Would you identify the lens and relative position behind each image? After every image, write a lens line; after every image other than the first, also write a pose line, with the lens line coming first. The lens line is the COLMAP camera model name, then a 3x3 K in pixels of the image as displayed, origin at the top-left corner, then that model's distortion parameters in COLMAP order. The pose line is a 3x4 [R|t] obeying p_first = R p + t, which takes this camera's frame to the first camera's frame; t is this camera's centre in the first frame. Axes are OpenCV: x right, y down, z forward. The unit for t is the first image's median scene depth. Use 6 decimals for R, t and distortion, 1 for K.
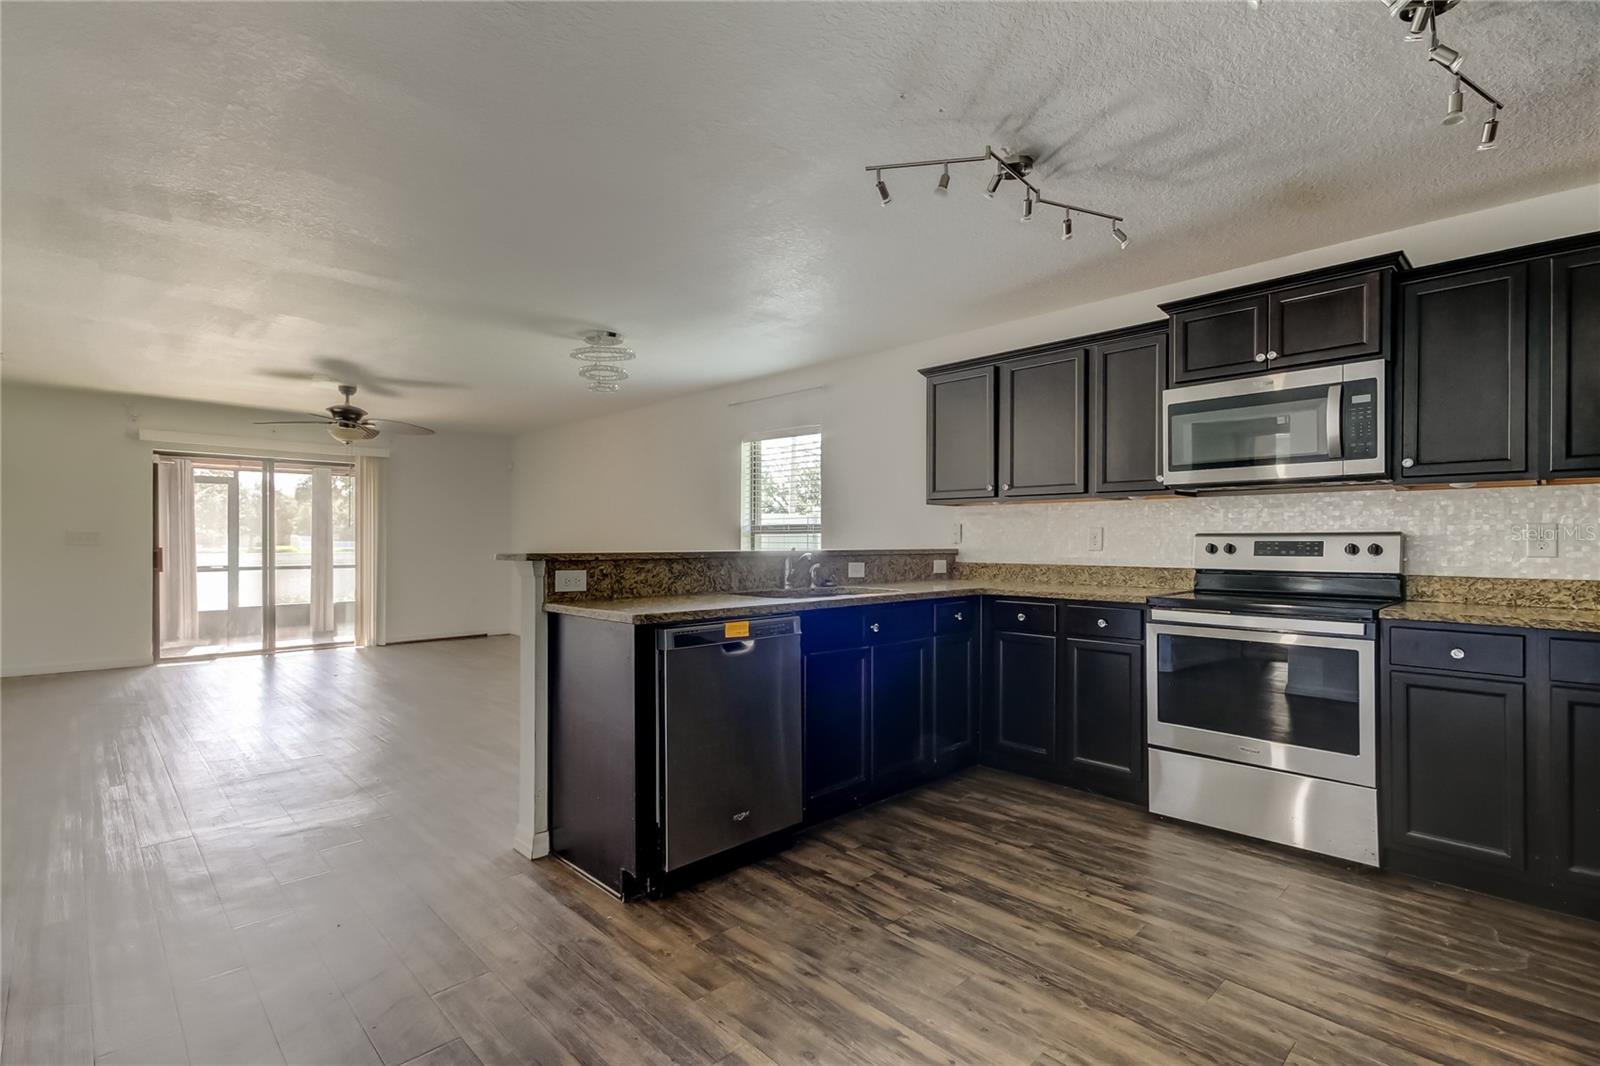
lens RADIAL K [[752.0, 0, 804.6], [0, 752.0, 549.2], [0, 0, 1]] dist [0.014595, -0.000709]
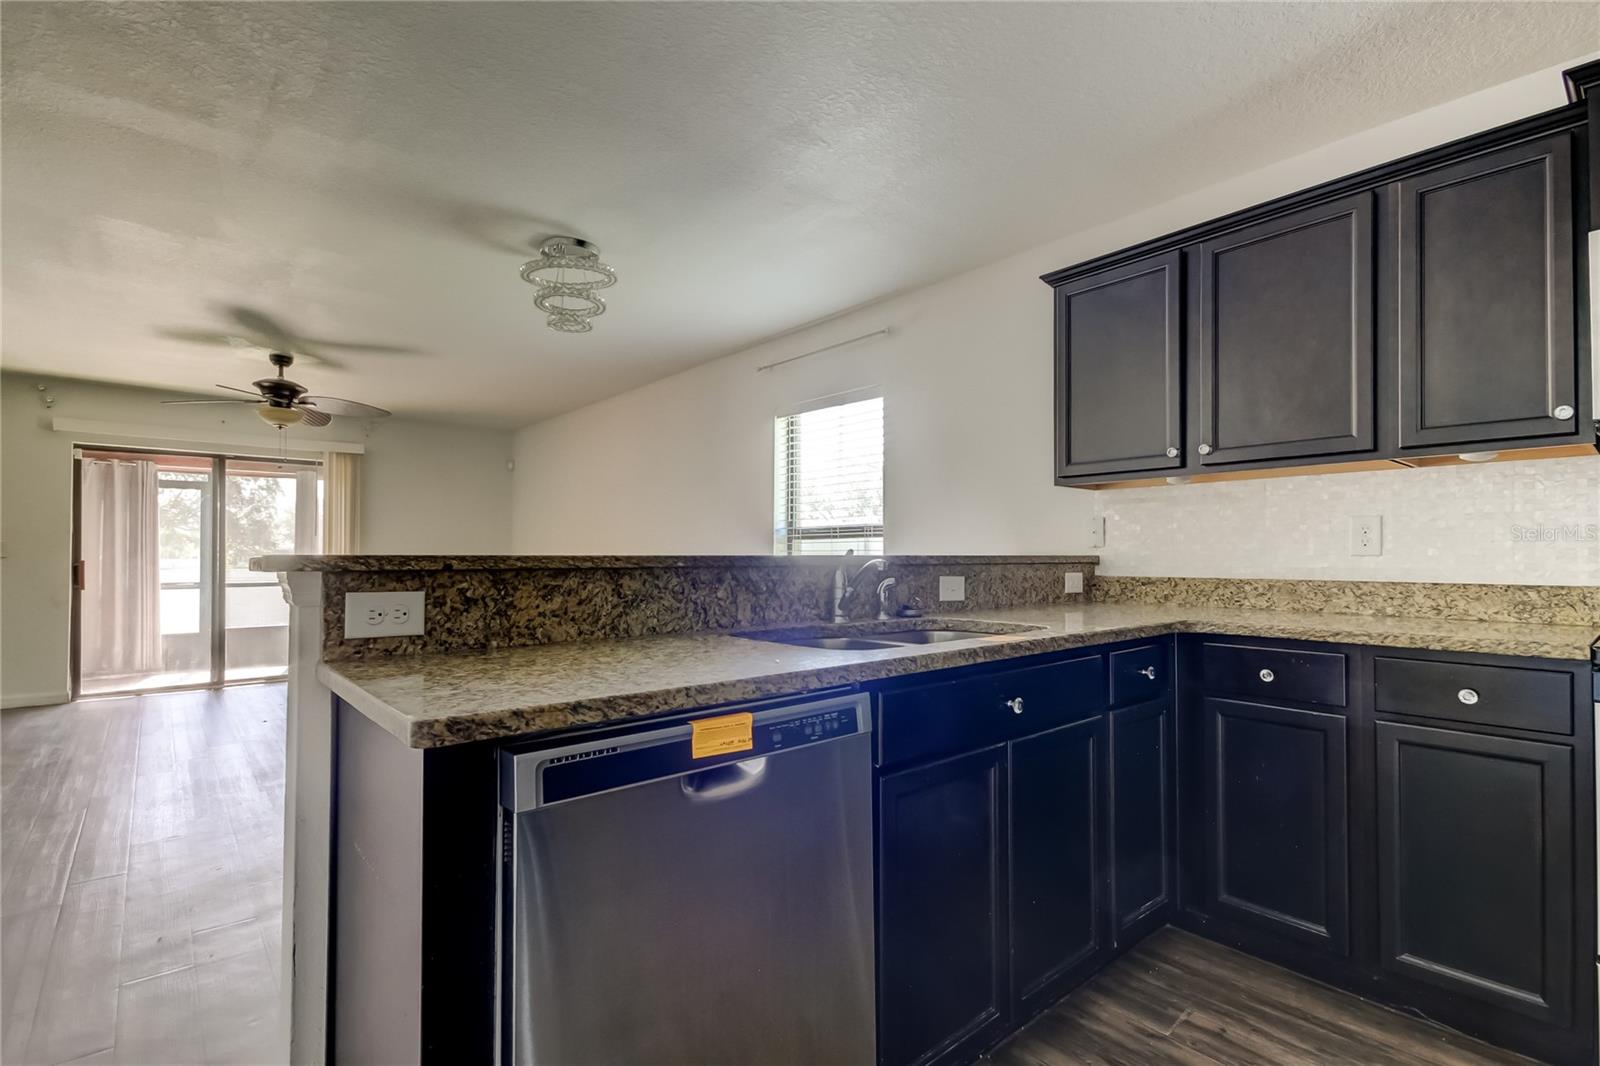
lens RADIAL K [[752.0, 0, 811.9], [0, 752.0, 526.9], [0, 0, 1]] dist [0.014595, -0.000709]
pose [[0.998662, -0.004407, -0.051533, -0.011836], [0.001795, 0.998716, -0.050629, 0.008026], [0.051690, 0.050468, 0.997387, 0.366240]]
